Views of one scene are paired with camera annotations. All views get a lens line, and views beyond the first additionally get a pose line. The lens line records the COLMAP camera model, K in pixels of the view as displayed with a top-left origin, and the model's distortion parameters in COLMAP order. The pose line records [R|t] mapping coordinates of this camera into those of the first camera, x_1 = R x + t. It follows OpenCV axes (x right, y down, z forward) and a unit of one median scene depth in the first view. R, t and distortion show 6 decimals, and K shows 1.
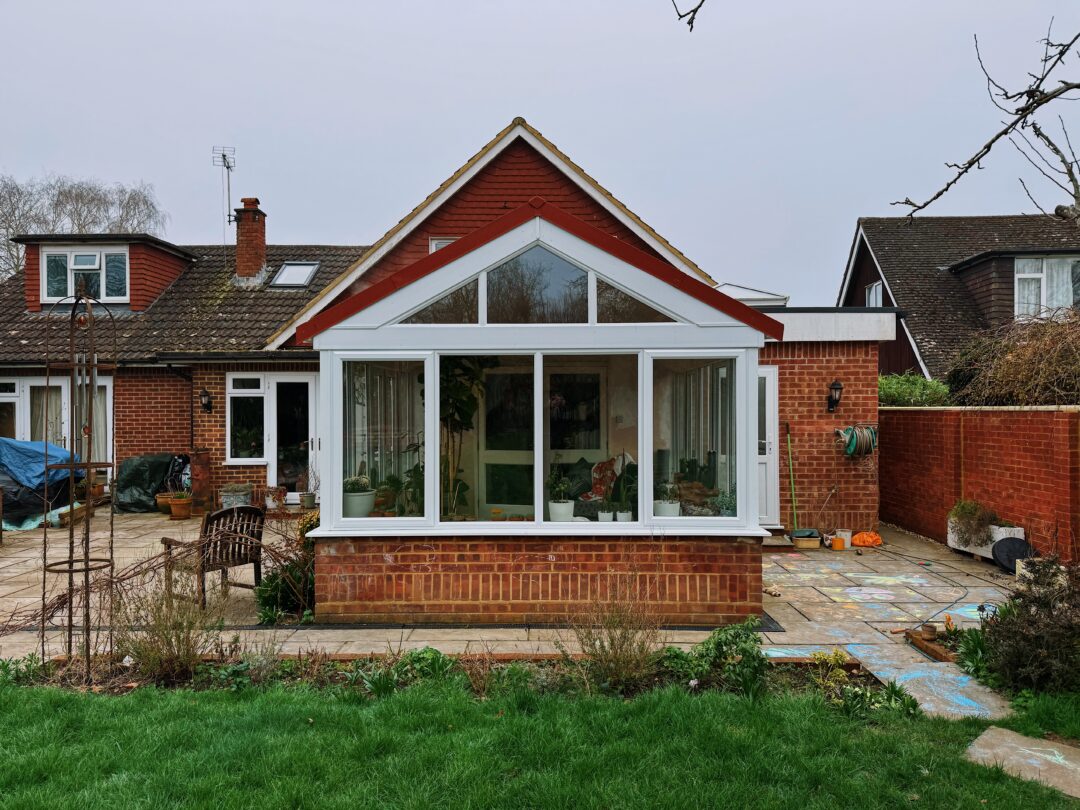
lens RADIAL K [[762.0, 0, 542.5], [0, 762.0, 414.3], [0, 0, 1]] dist [0.006316, -0.017167]
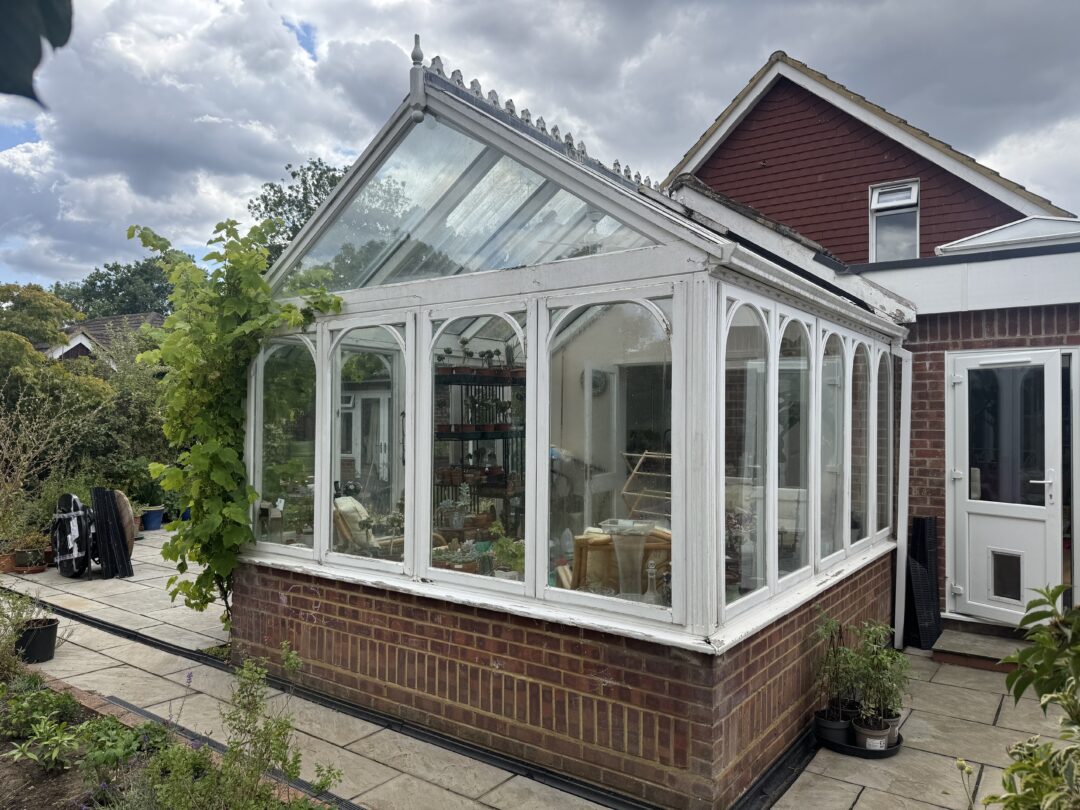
lens RADIAL K [[762.0, 0, 543.2], [0, 762.0, 406.7], [0, 0, 1]] dist [0.006316, -0.017167]
pose [[0.815715, -0.006640, -0.578416, 0.436144], [-0.011185, 0.999566, -0.027248, 0.004341], [0.578346, 0.028696, 0.815287, 0.440296]]
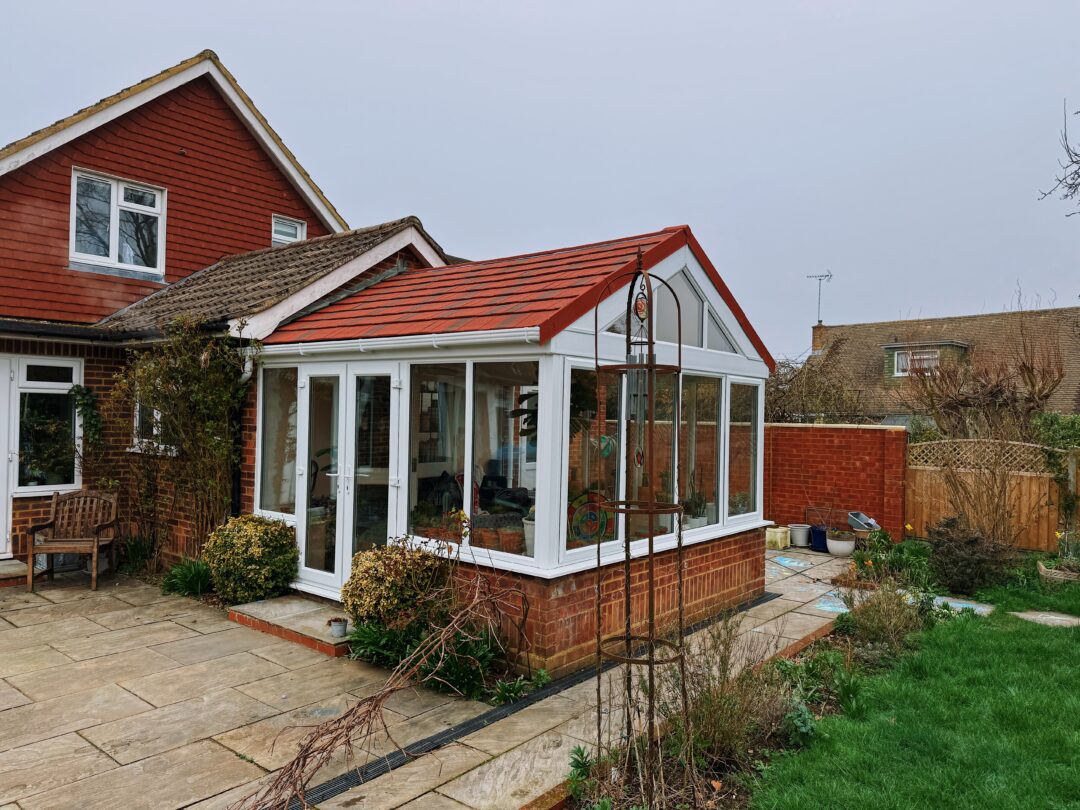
lens RADIAL K [[762.0, 0, 543.3], [0, 762.0, 398.9], [0, 0, 1]] dist [0.006316, -0.017167]
pose [[0.615189, 0.031508, 0.787750, -0.848632], [-0.016425, 0.999496, -0.027150, -0.009901], [-0.788208, 0.003764, 0.615397, 0.443096]]
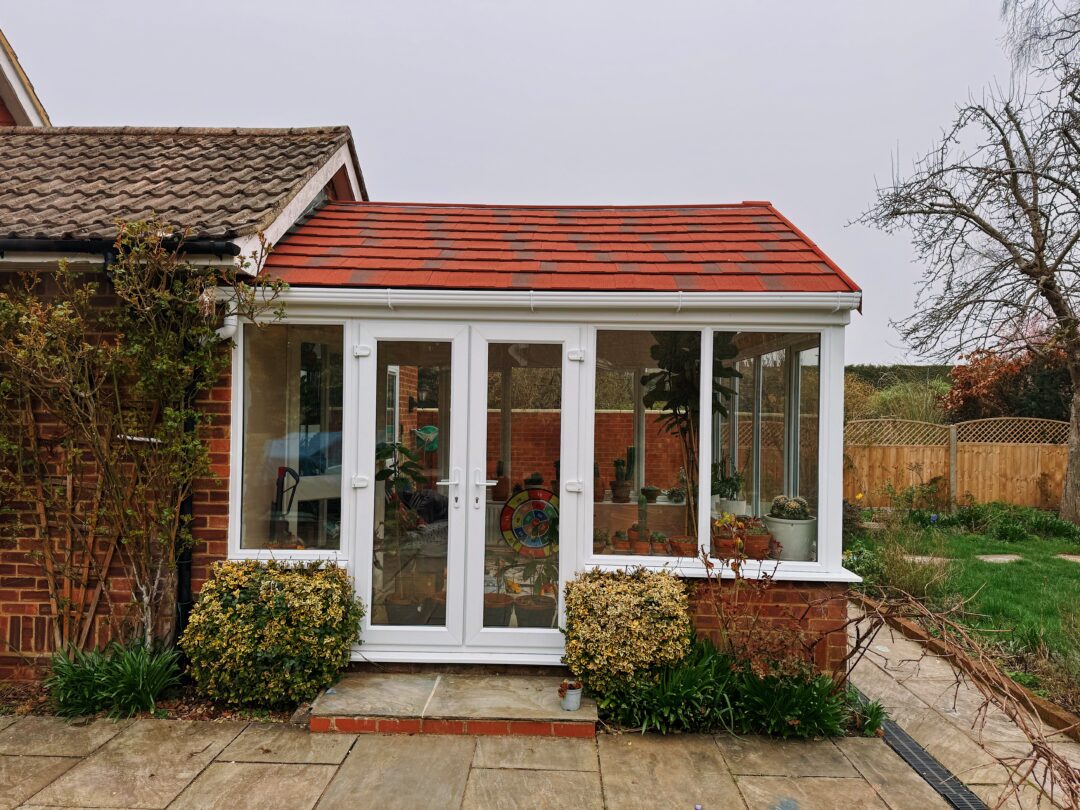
lens RADIAL K [[762.0, 0, 539.0], [0, 762.0, 406.0], [0, 0, 1]] dist [0.006316, -0.017167]
pose [[0.003106, 0.012916, 0.999912, -0.912978], [-0.004775, 0.999905, -0.012901, 0.004177], [-0.999984, -0.004735, 0.003167, 1.149299]]
